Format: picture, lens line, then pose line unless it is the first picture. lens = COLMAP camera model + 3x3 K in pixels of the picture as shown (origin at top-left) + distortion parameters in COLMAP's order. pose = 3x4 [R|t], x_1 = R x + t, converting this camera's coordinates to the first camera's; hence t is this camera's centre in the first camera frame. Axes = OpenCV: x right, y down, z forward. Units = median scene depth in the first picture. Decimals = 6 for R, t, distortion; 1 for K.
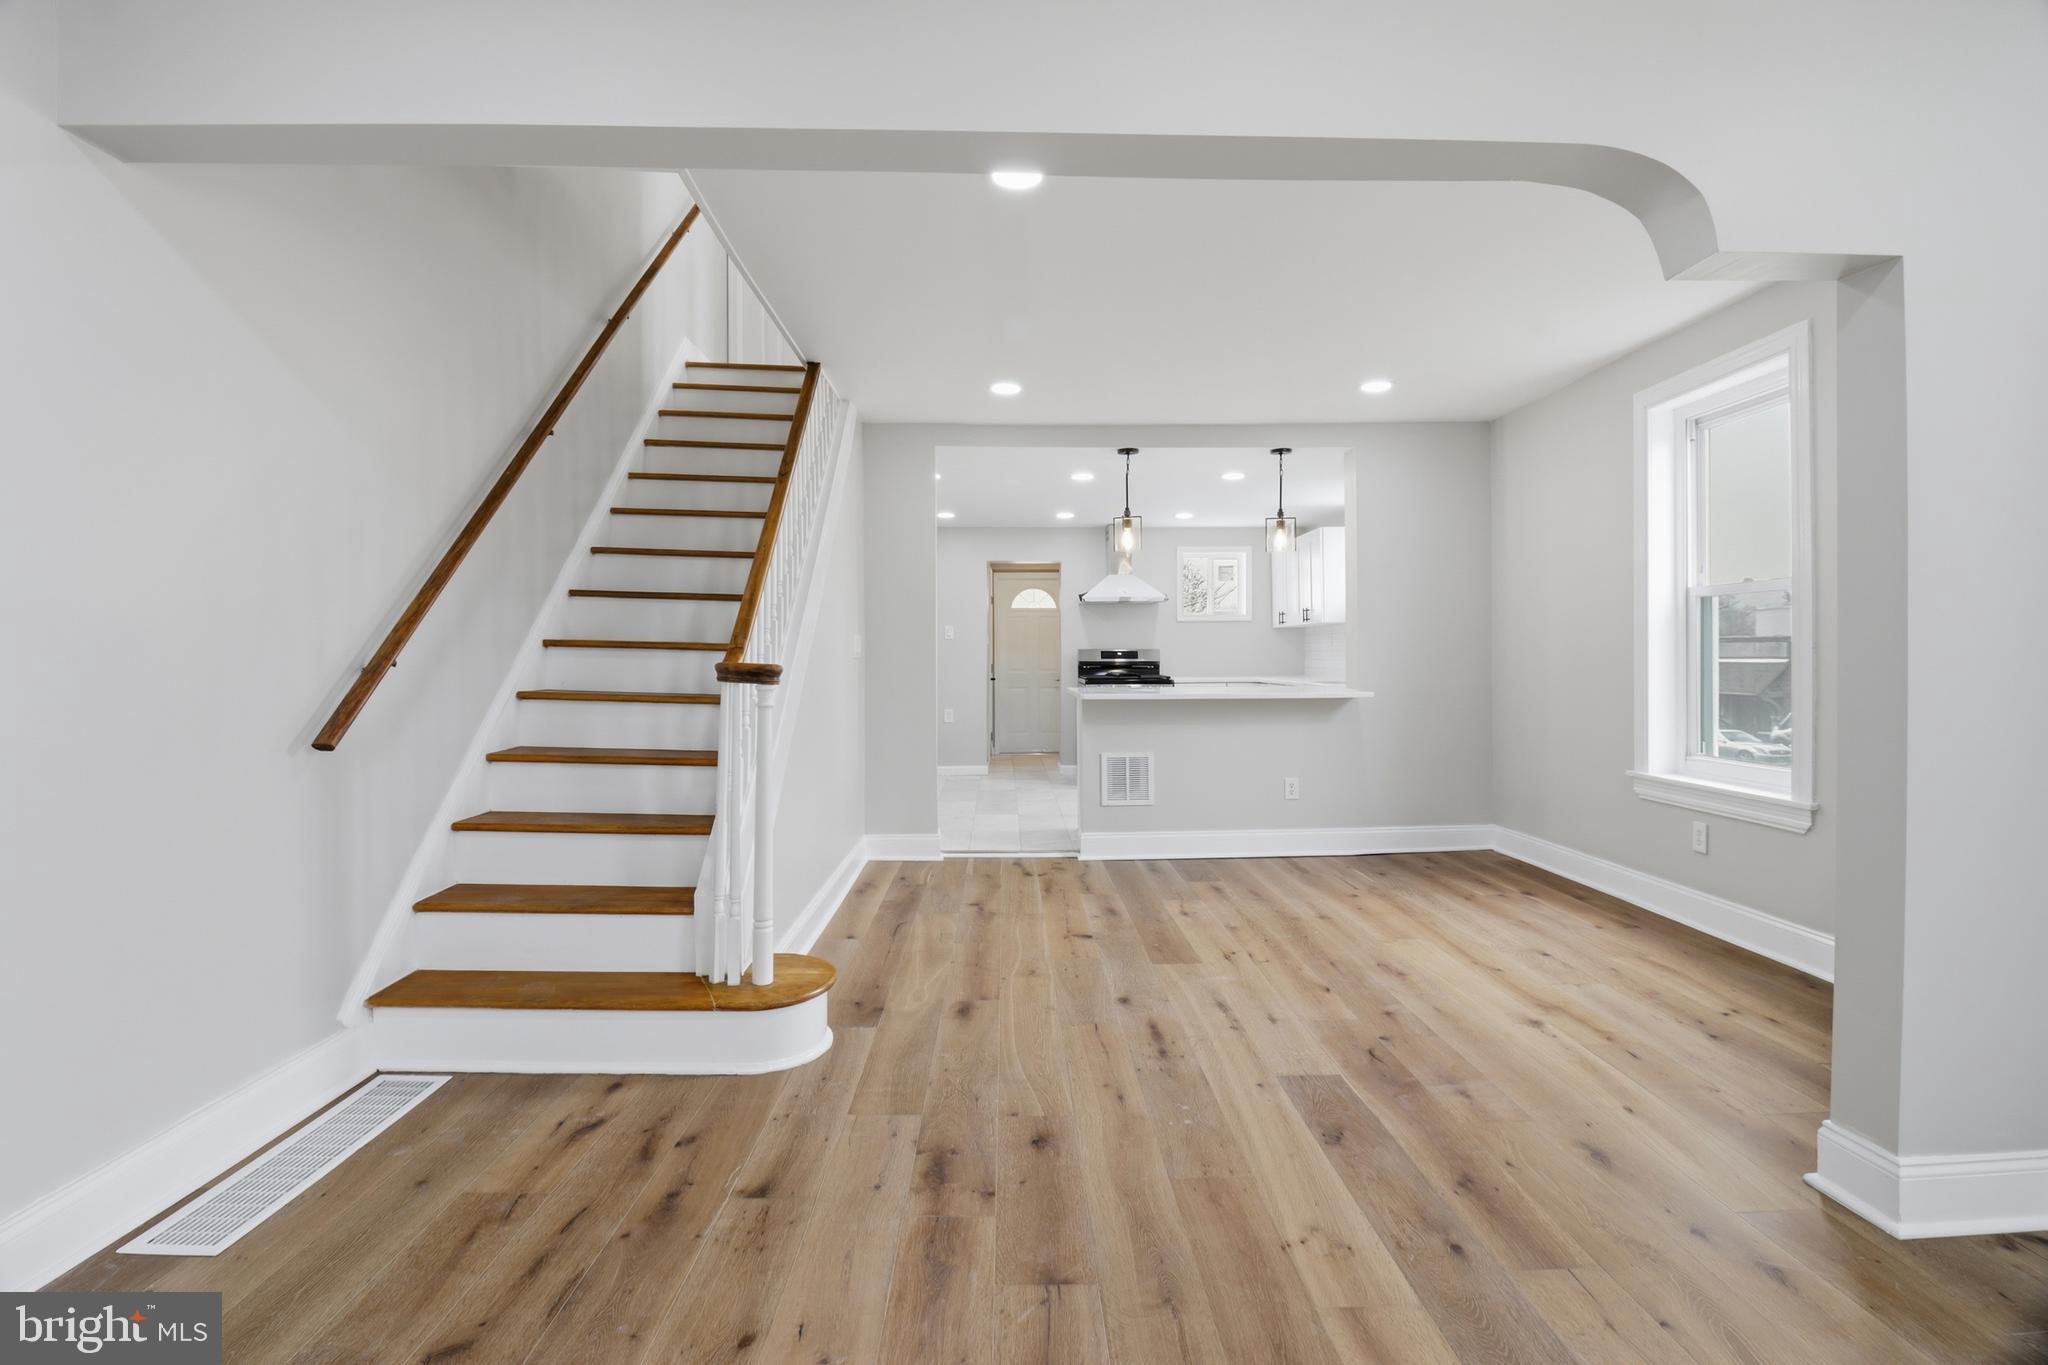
lens RADIAL K [[960.3, 0, 1031.5], [0, 960.3, 658.9], [0, 0, 1]] dist [0.002311, -0.014188]
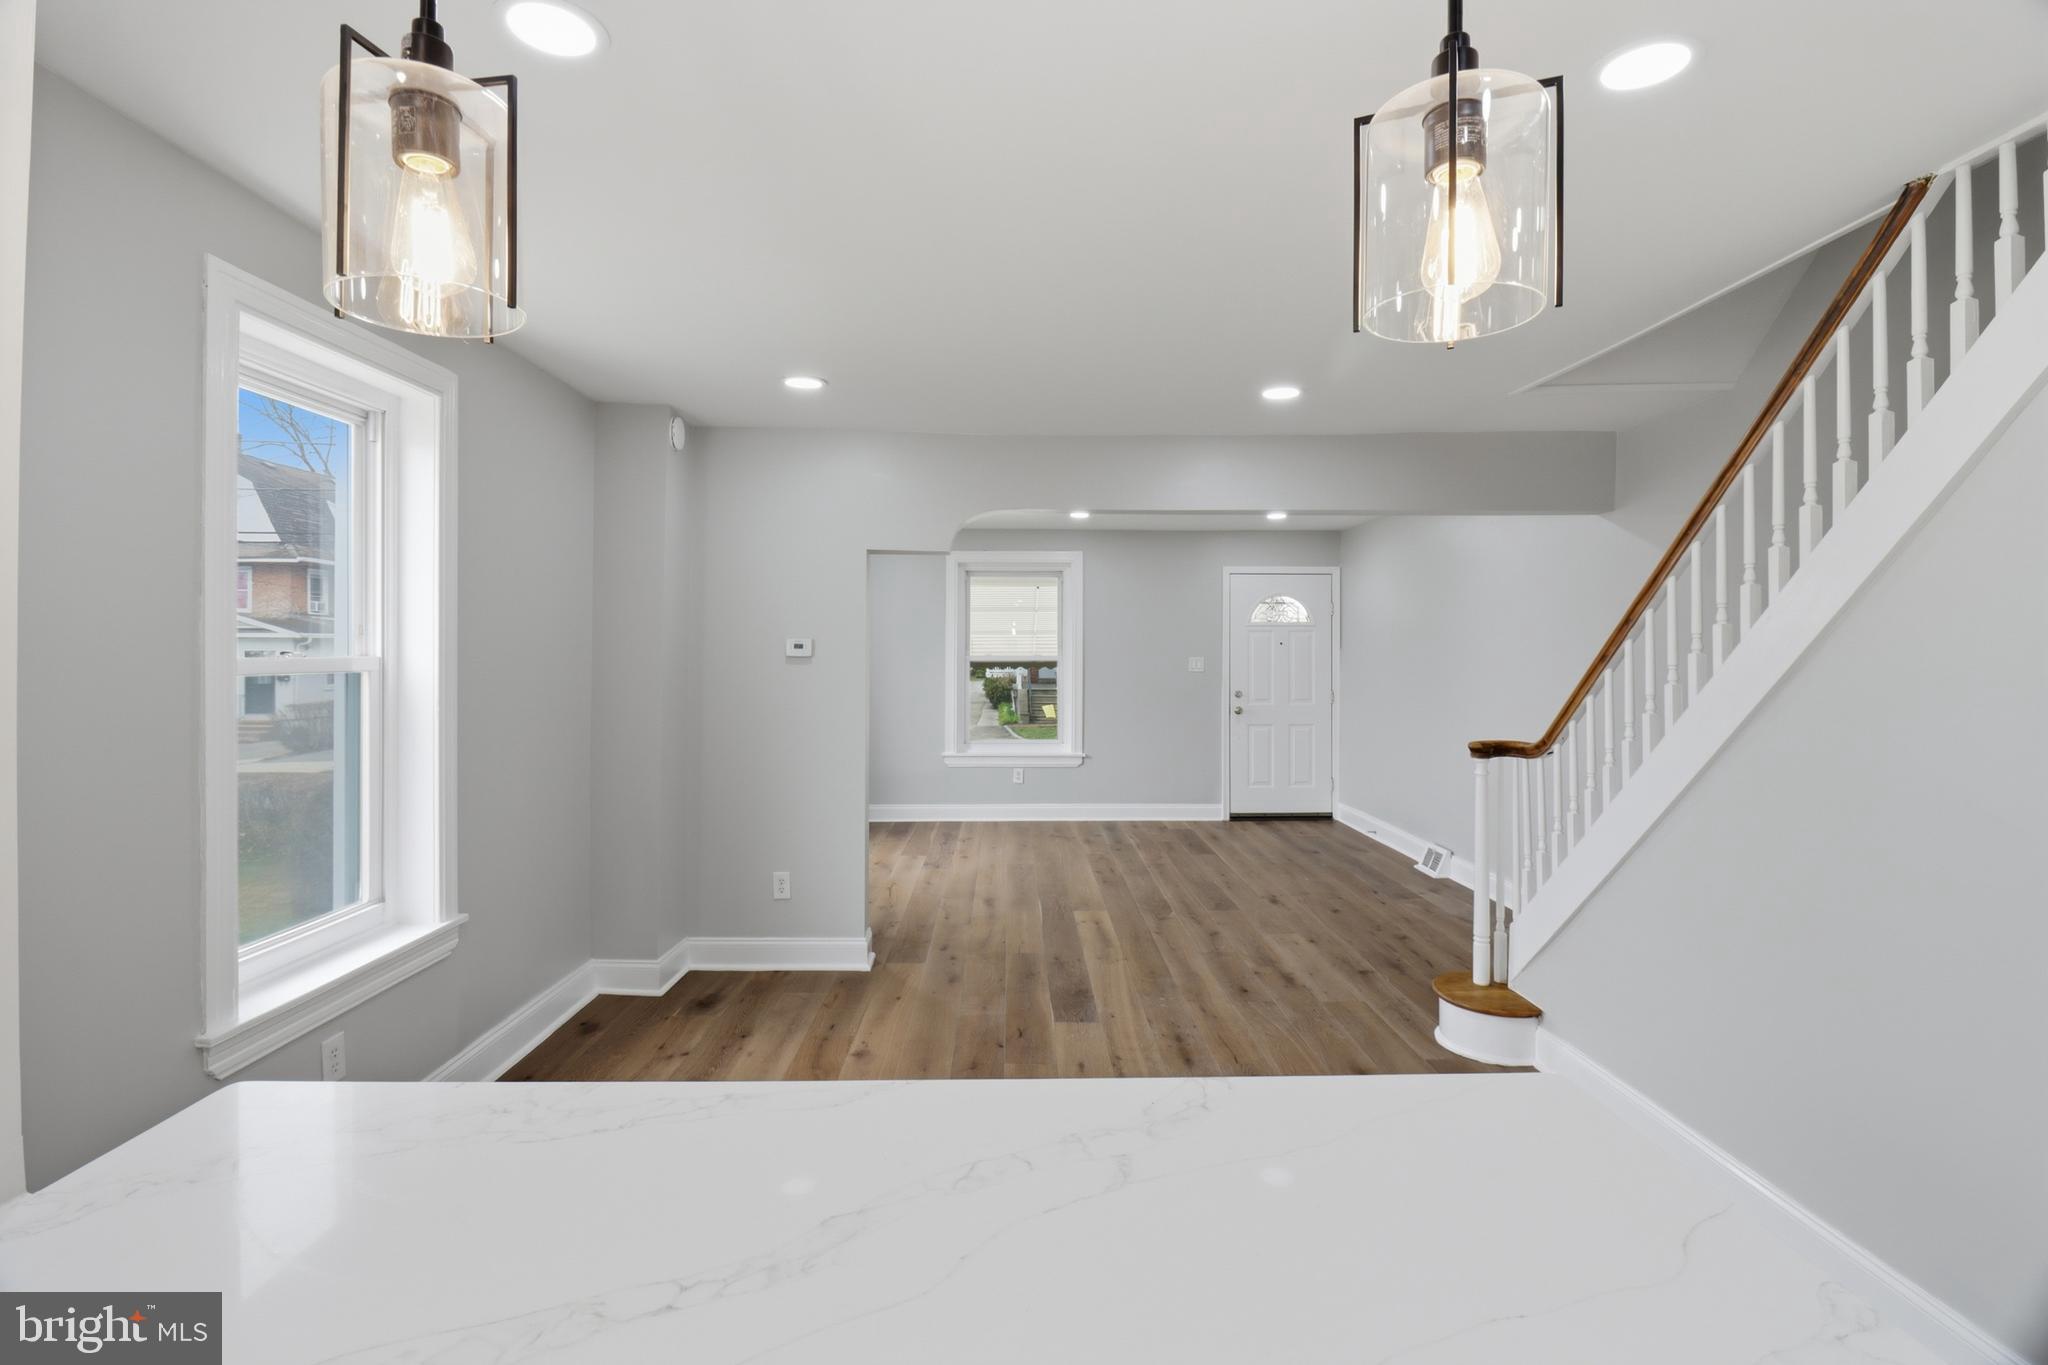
lens RADIAL K [[960.3, 0, 1031.3], [0, 960.3, 657.2], [0, 0, 1]] dist [0.002311, -0.014188]
pose [[-0.999994, -0.000817, 0.003460, 0.261834], [-0.000792, 0.999974, 0.007145, -0.094669], [-0.003465, 0.007142, -0.999968, 1.814971]]
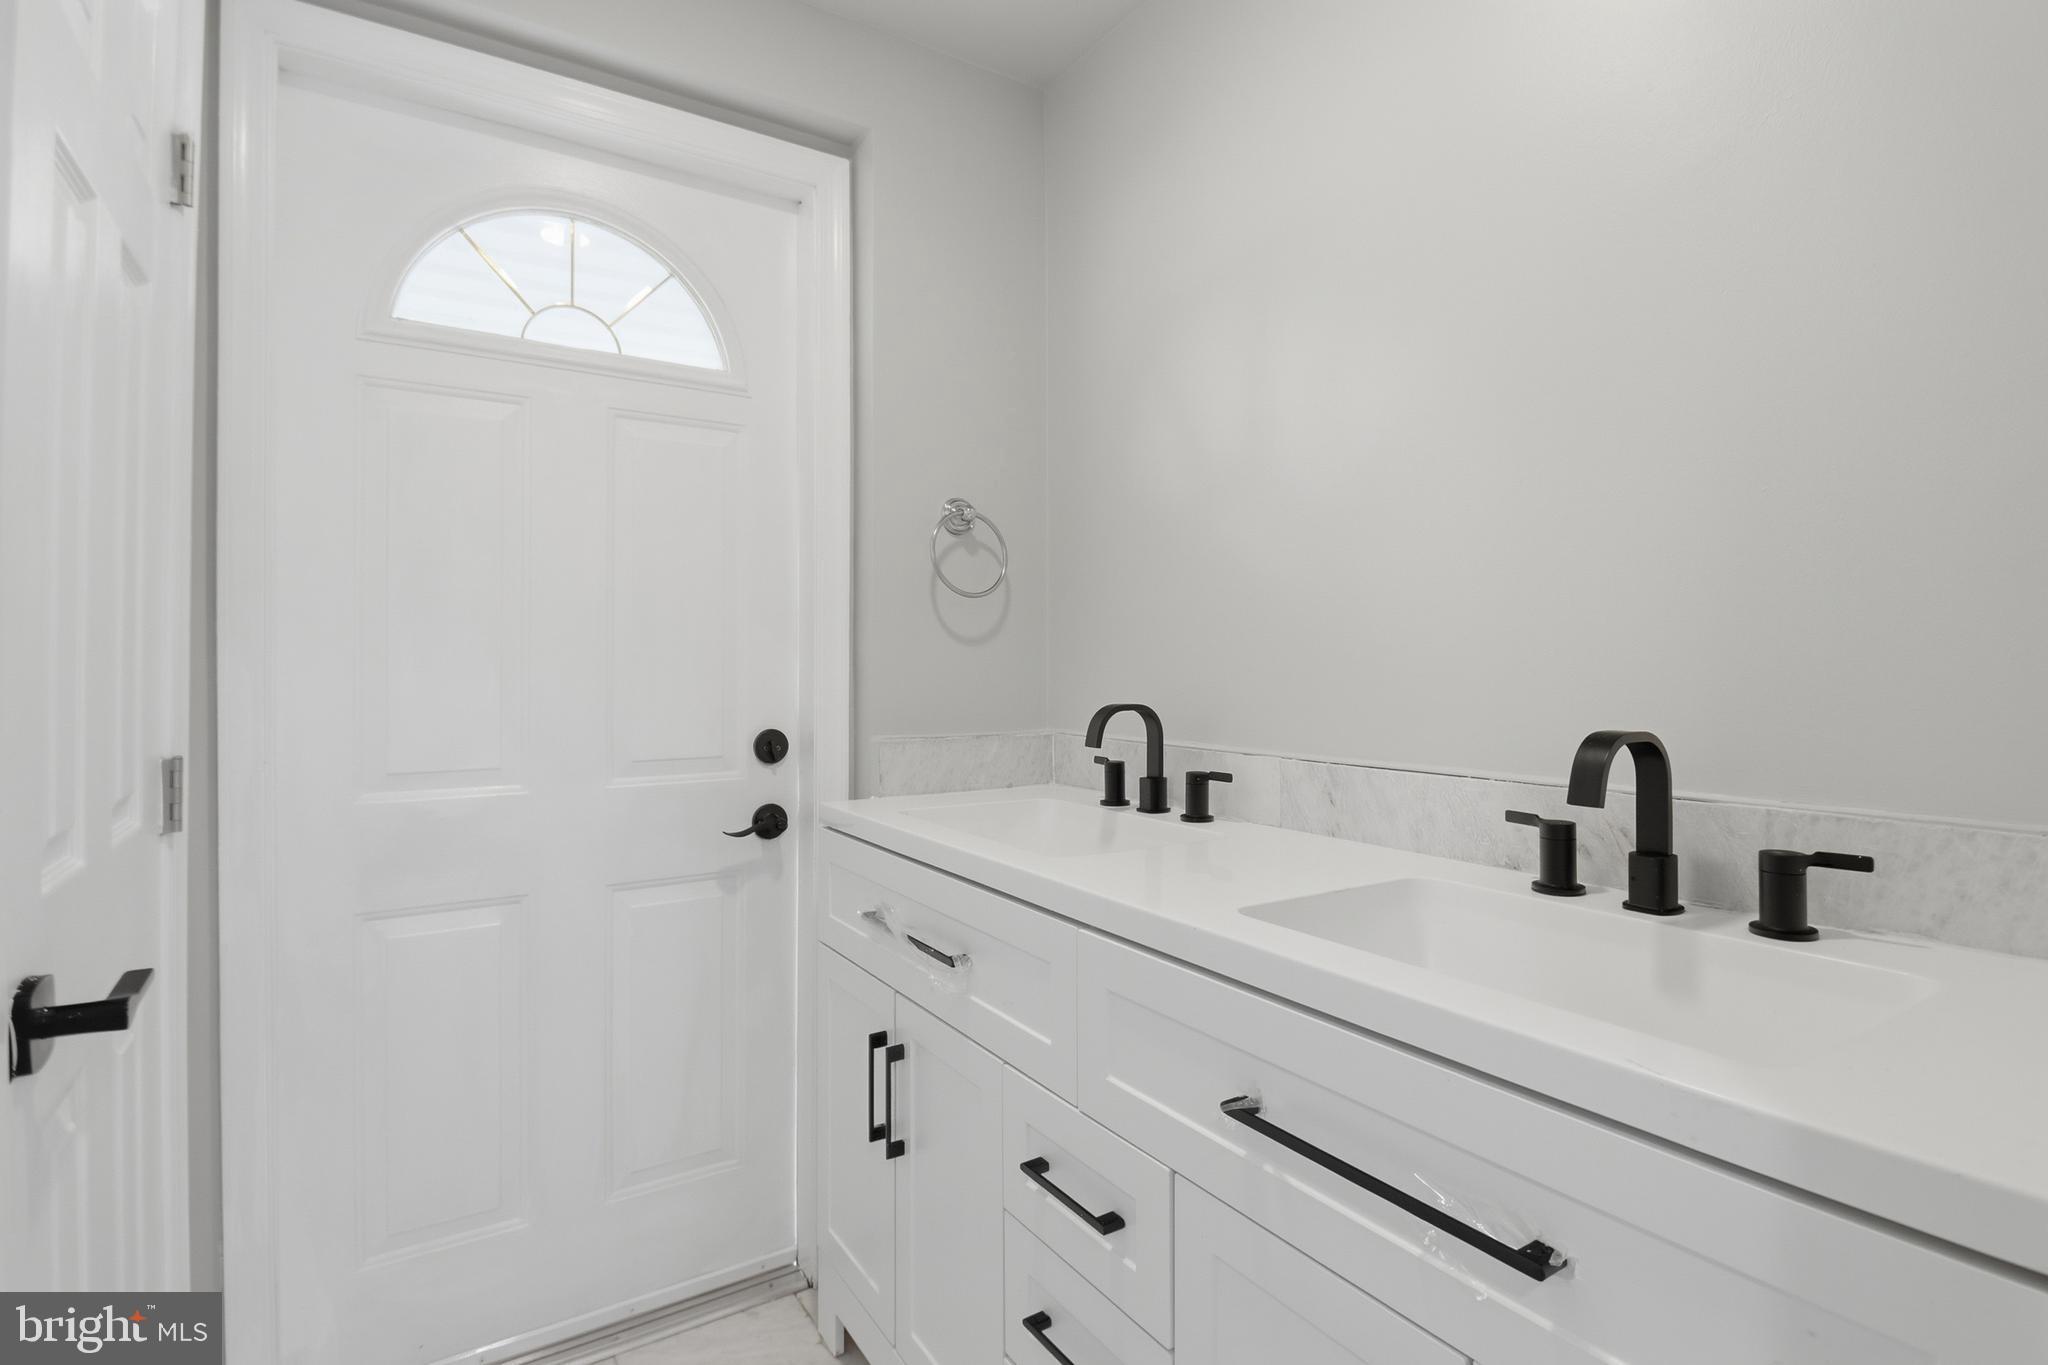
lens RADIAL K [[997.0, 0, 1027.9], [0, 997.0, 675.2], [0, 0, 1]] dist [-0.006487, -0.009072]
pose [[0.855653, -0.000308, 0.517549, -0.051005], [0.000383, 1.000000, -0.000039, -0.009122], [-0.517549, 0.000232, 0.855653, 2.593288]]
